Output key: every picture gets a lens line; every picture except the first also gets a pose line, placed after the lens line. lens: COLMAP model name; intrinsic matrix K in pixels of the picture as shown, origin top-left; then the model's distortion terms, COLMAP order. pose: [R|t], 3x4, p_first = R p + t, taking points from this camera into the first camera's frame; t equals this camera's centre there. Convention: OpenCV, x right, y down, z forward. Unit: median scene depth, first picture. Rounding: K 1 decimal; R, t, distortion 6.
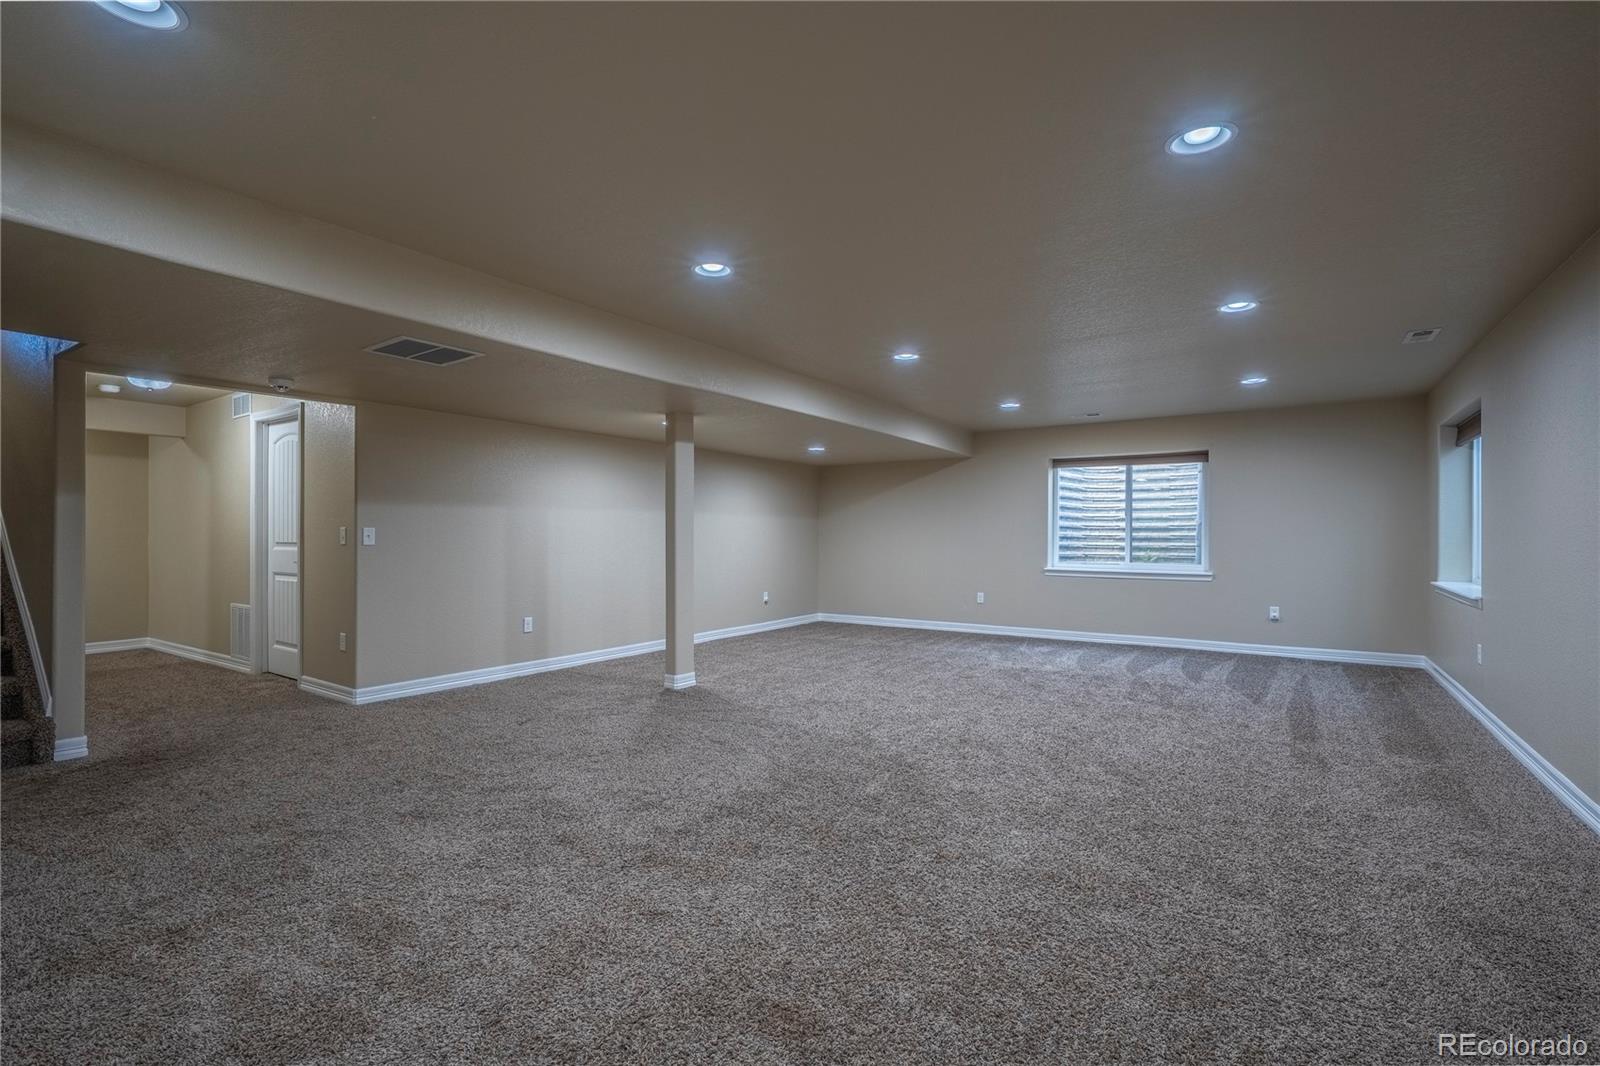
lens RADIAL K [[726.8, 0, 801.5], [0, 726.8, 531.8], [0, 0, 1]] dist [-0.000356, -0.000012]
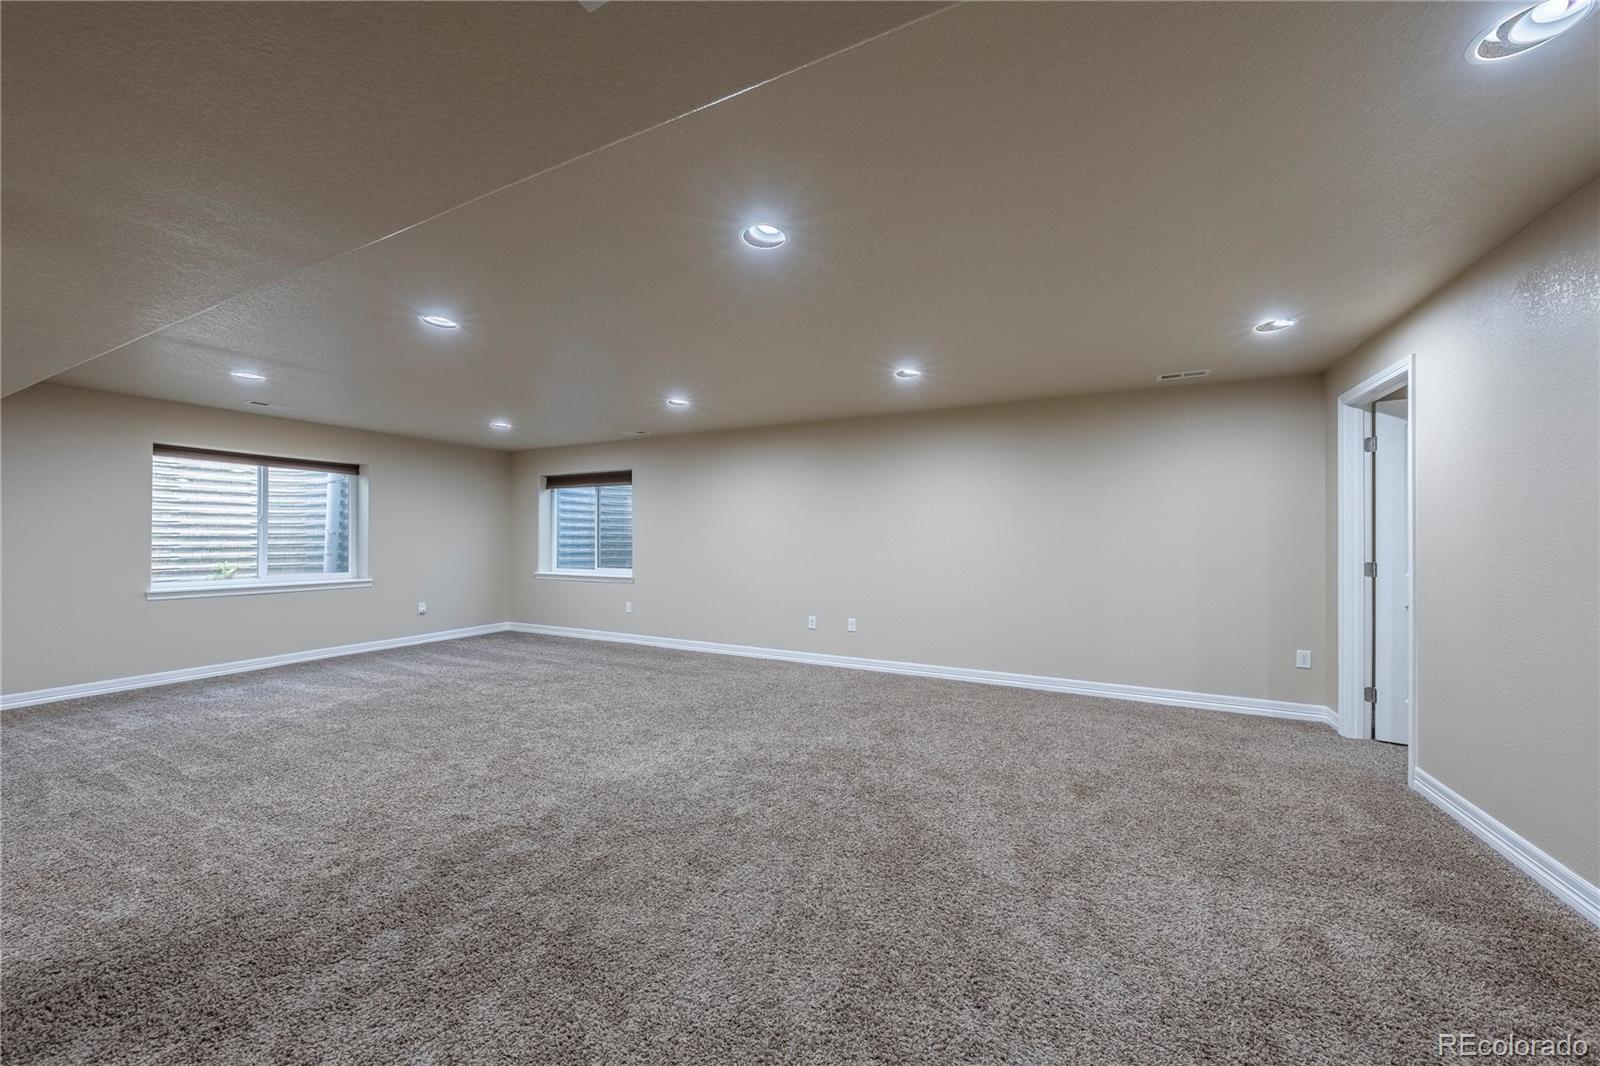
lens RADIAL K [[534.7, 0, 806.1], [0, 534.7, 537.2], [0, 0, 1]] dist [0.001060, 0.000040]
pose [[-0.142526, 0.003827, 0.989784, -0.299517], [0.000454, 0.999993, -0.003801, -0.001080], [-0.989791, -0.000092, -0.142526, 0.431261]]
